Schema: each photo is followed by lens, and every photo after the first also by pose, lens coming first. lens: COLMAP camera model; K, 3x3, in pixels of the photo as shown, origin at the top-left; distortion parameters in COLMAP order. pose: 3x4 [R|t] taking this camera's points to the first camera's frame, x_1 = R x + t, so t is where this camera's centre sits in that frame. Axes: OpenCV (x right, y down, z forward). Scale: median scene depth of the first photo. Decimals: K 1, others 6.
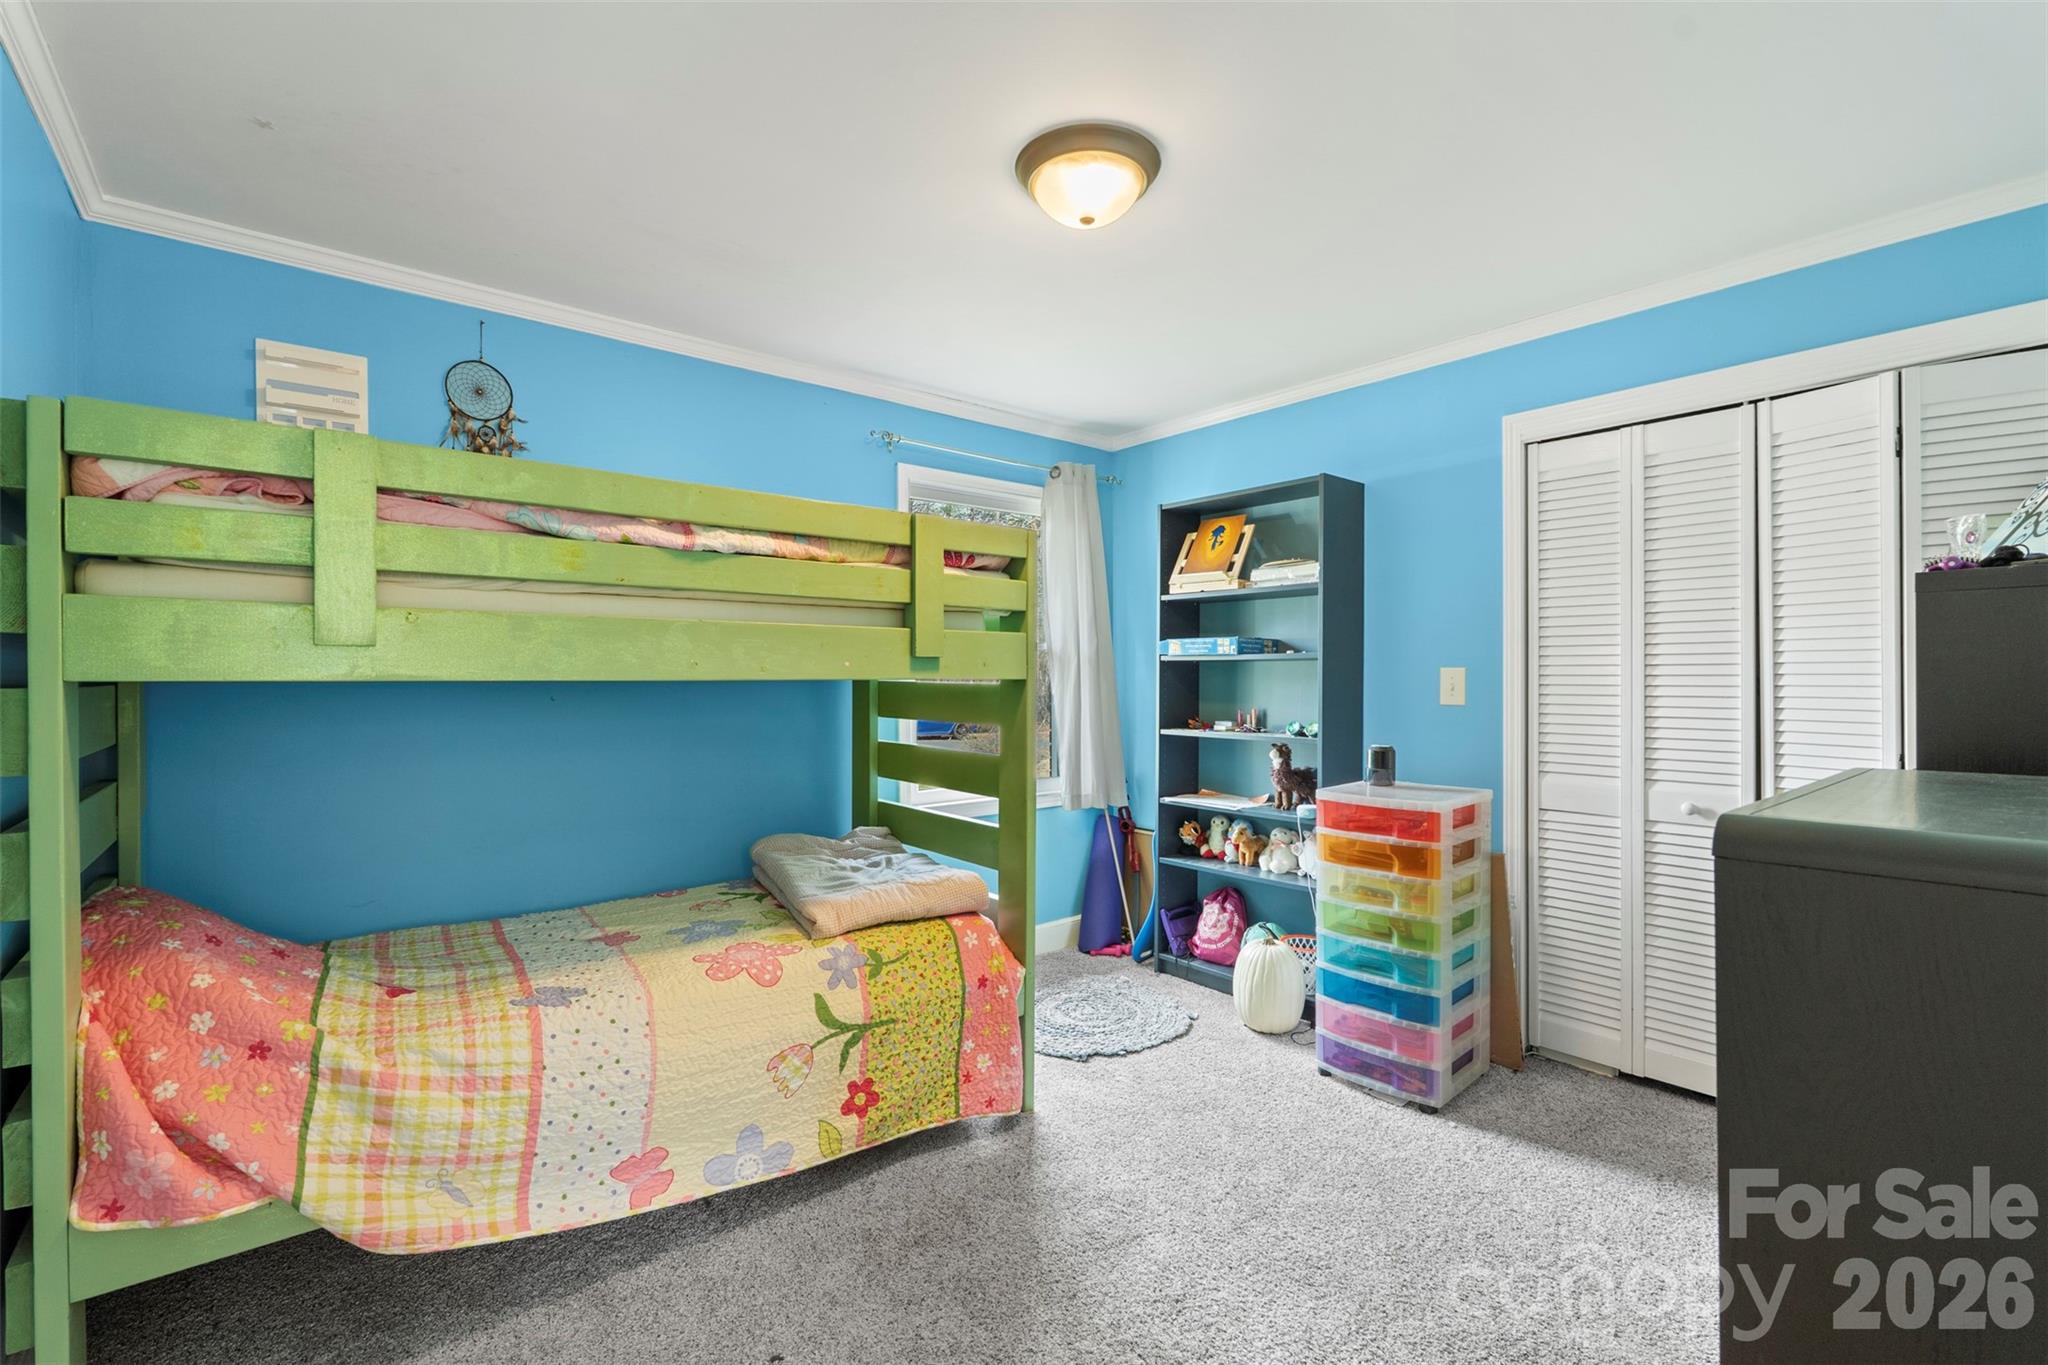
lens RADIAL K [[905.7, 0, 1021.5], [0, 905.7, 677.1], [0, 0, 1]] dist [-0.004143, 0.000733]
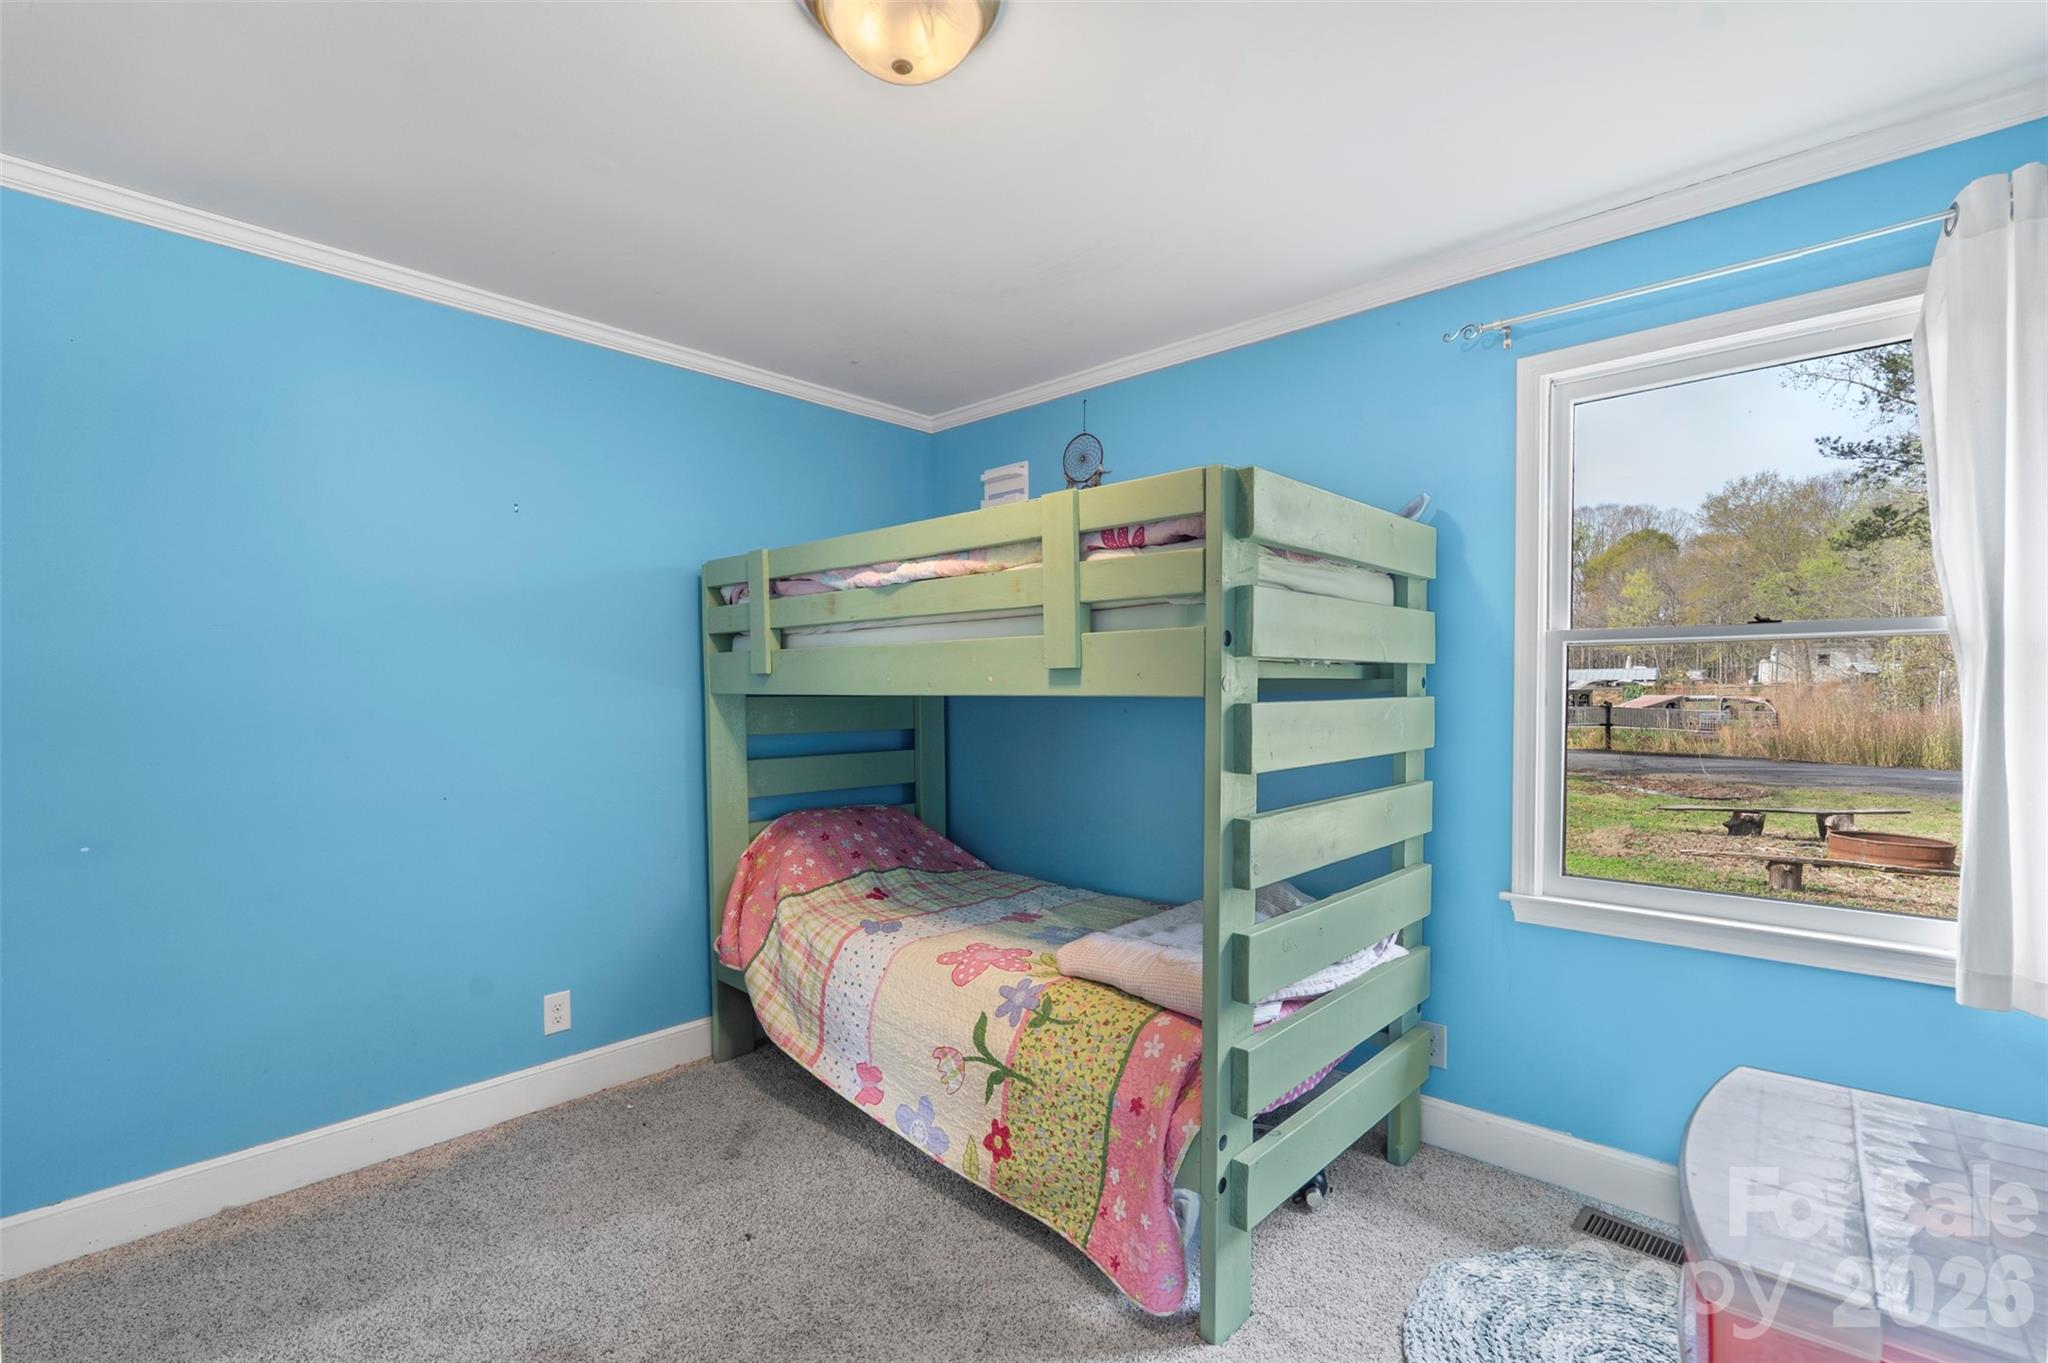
lens RADIAL K [[905.7, 0, 1004.7], [0, 905.7, 712.2], [0, 0, 1]] dist [-0.004143, 0.000733]
pose [[0.126777, 0.025859, -0.991594, 0.745522], [-0.000249, 0.999661, 0.026037, -0.003924], [0.991931, -0.003054, 0.126740, 0.894252]]
